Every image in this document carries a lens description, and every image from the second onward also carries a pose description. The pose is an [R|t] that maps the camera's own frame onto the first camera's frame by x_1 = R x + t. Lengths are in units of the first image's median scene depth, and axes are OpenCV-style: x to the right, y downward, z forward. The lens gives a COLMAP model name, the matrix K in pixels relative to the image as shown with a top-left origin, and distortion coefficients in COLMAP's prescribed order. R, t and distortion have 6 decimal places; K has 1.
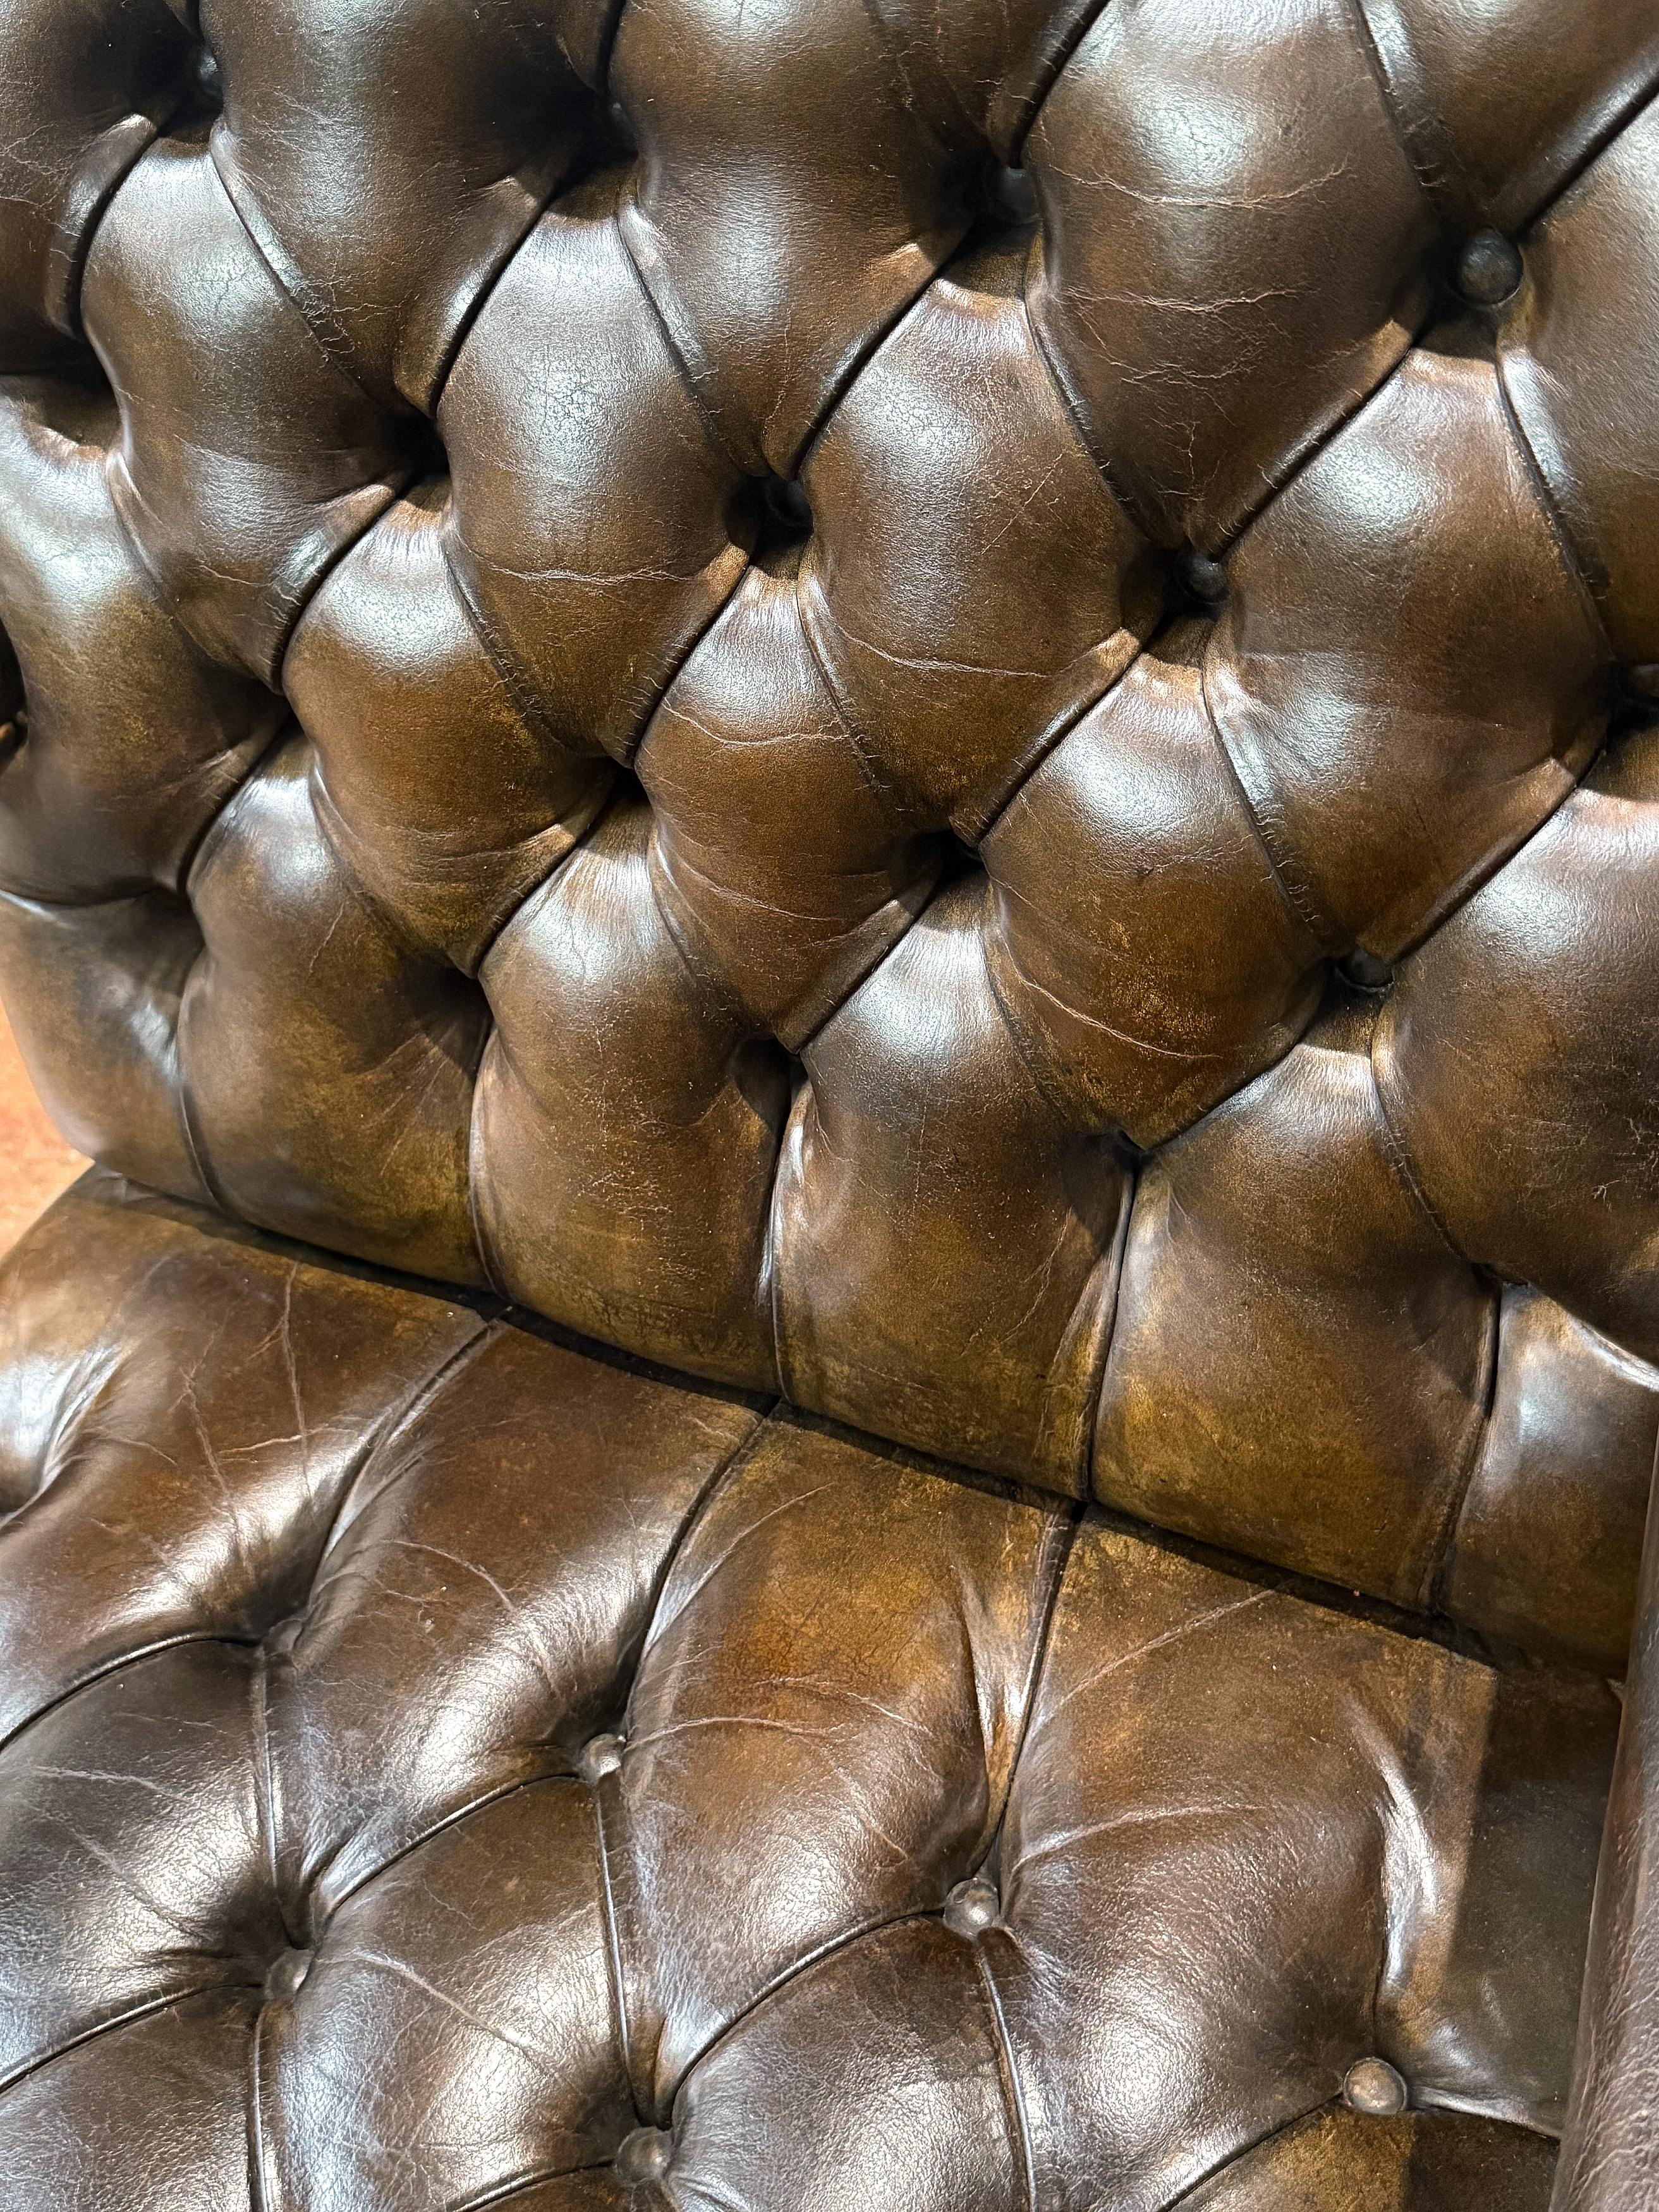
lens RADIAL K [[2440.1, 0, 829.3], [0, 2440.1, 1105.5], [0, 0, 1]] dist [0.040576, 0.000000]
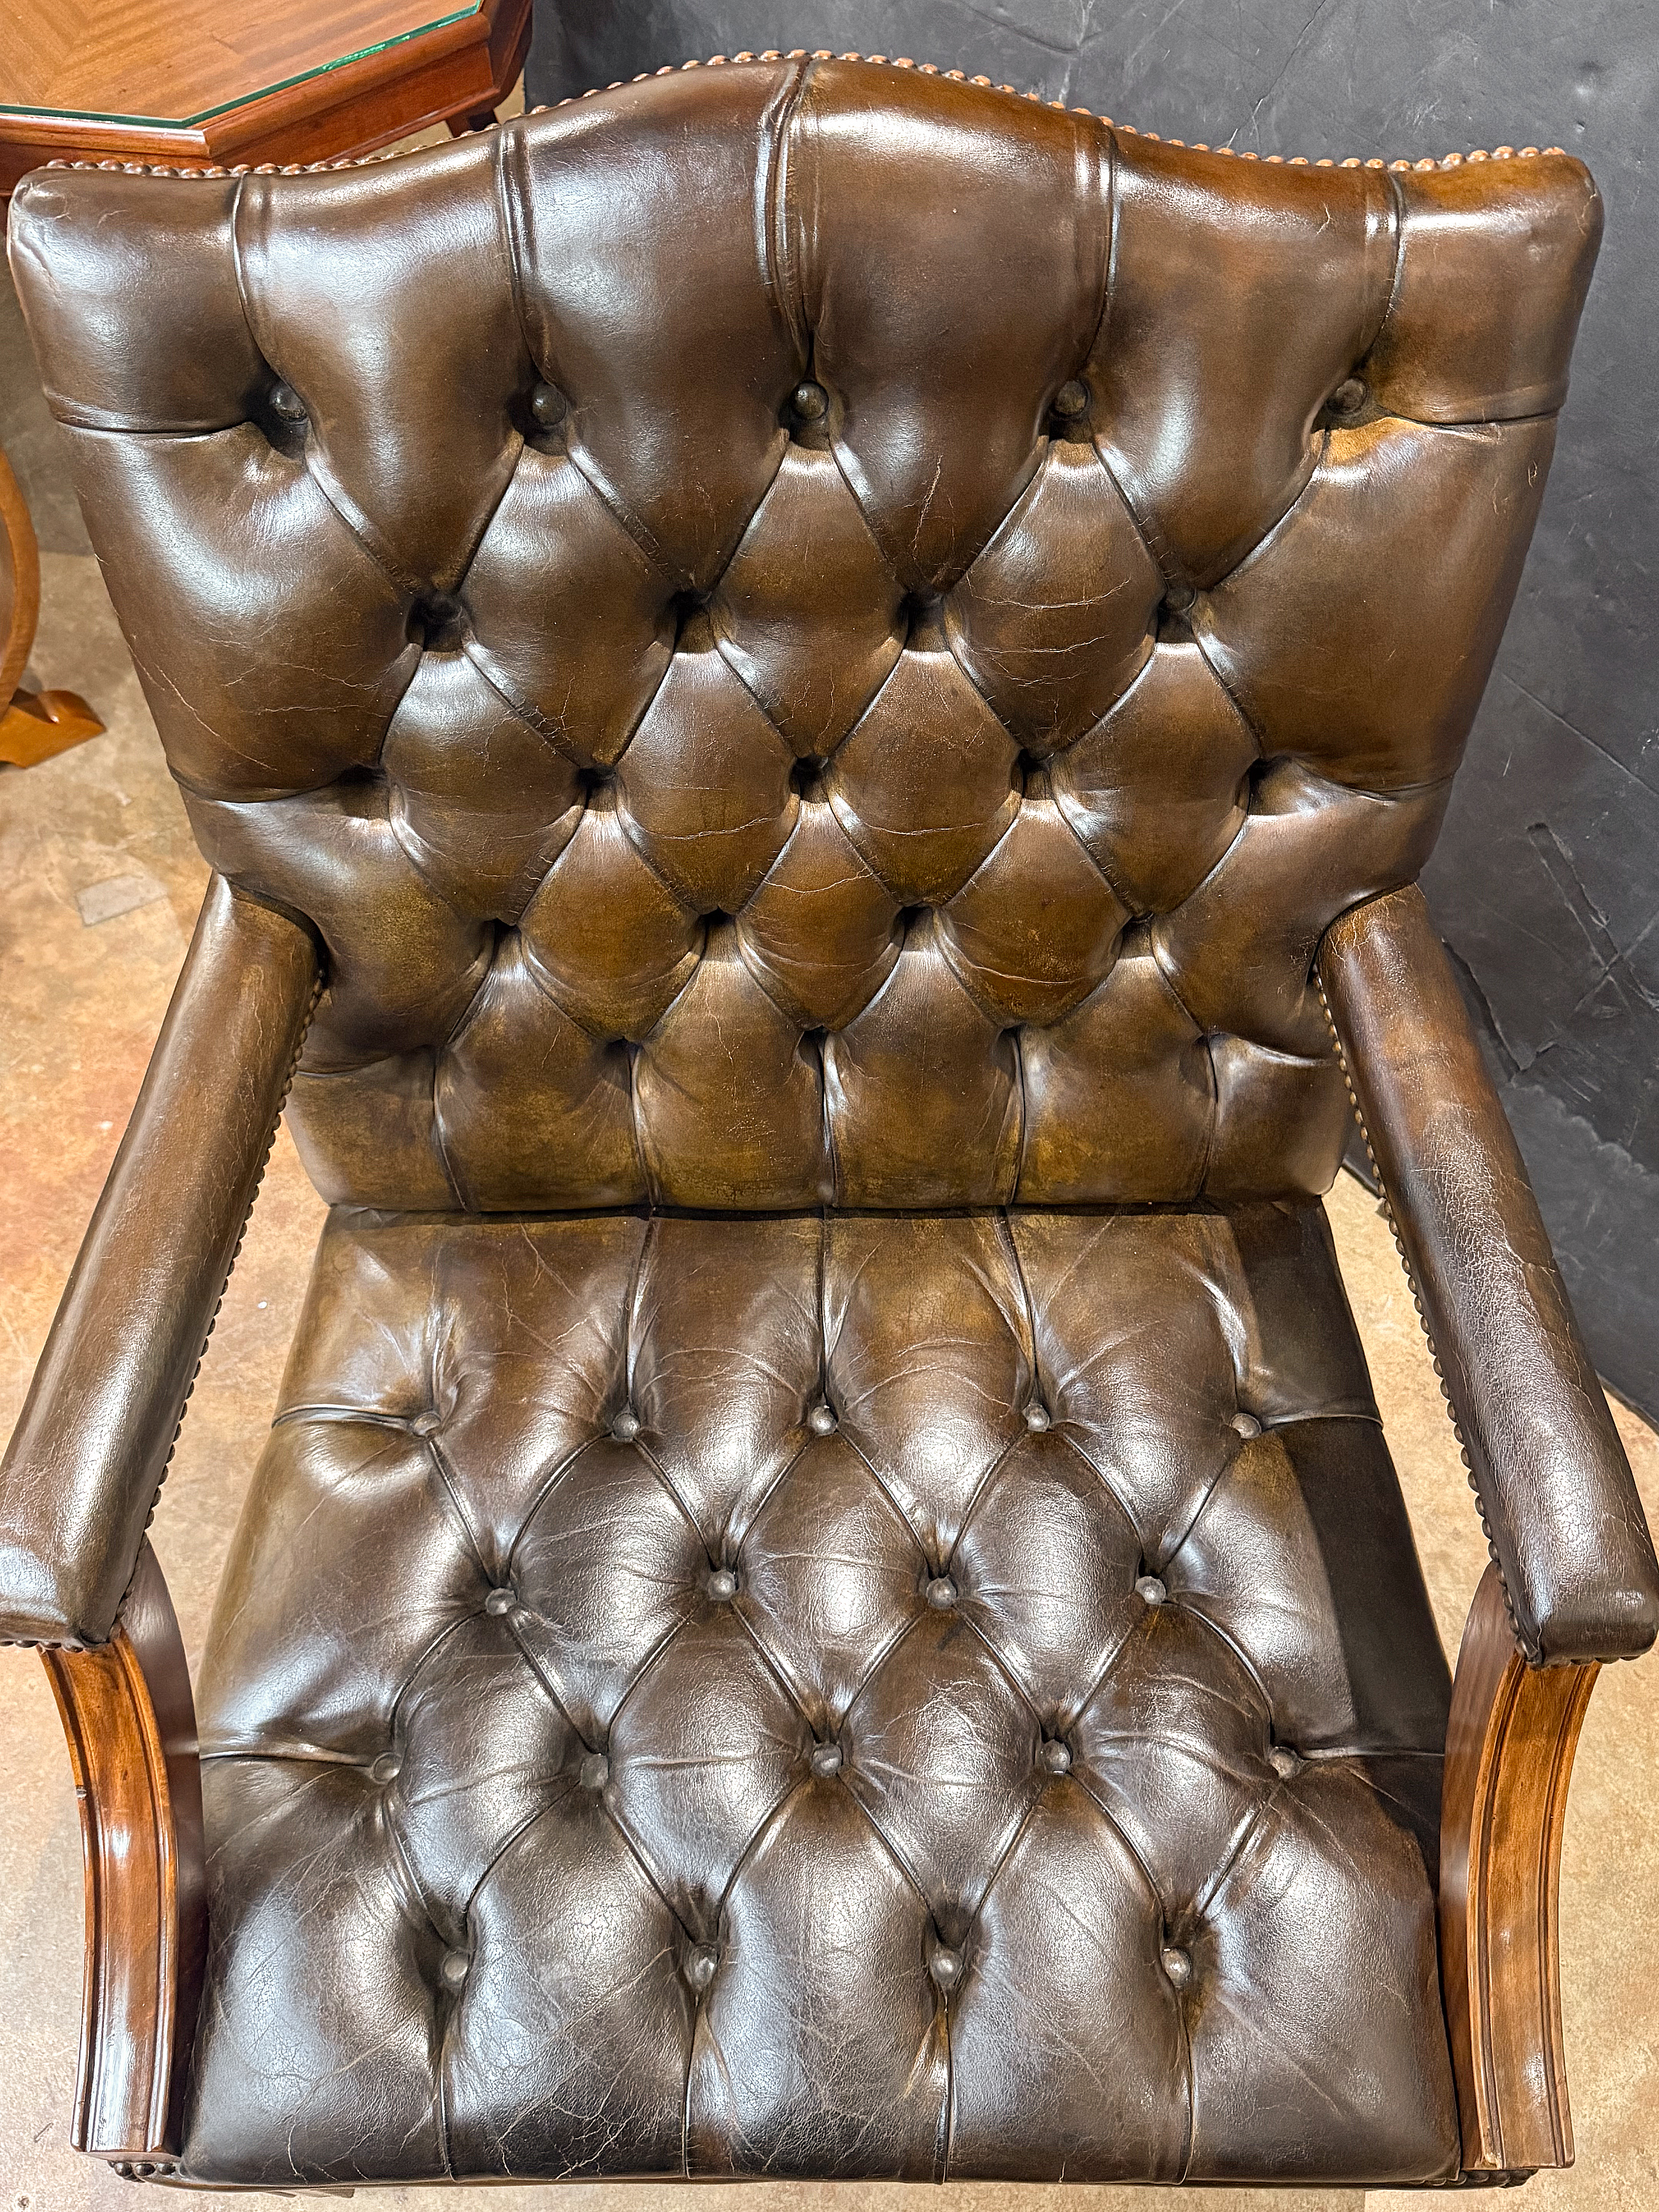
lens RADIAL K [[1811.1, 0, 829.6], [0, 1811.1, 1111.0], [0, 0, 1]] dist [0.073852, 0.004026]
pose [[0.908660, -0.316144, 0.272744, -0.414748], [0.275739, 0.944873, 0.176588, -0.209595], [-0.313536, -0.085253, 0.945742, -0.300457]]
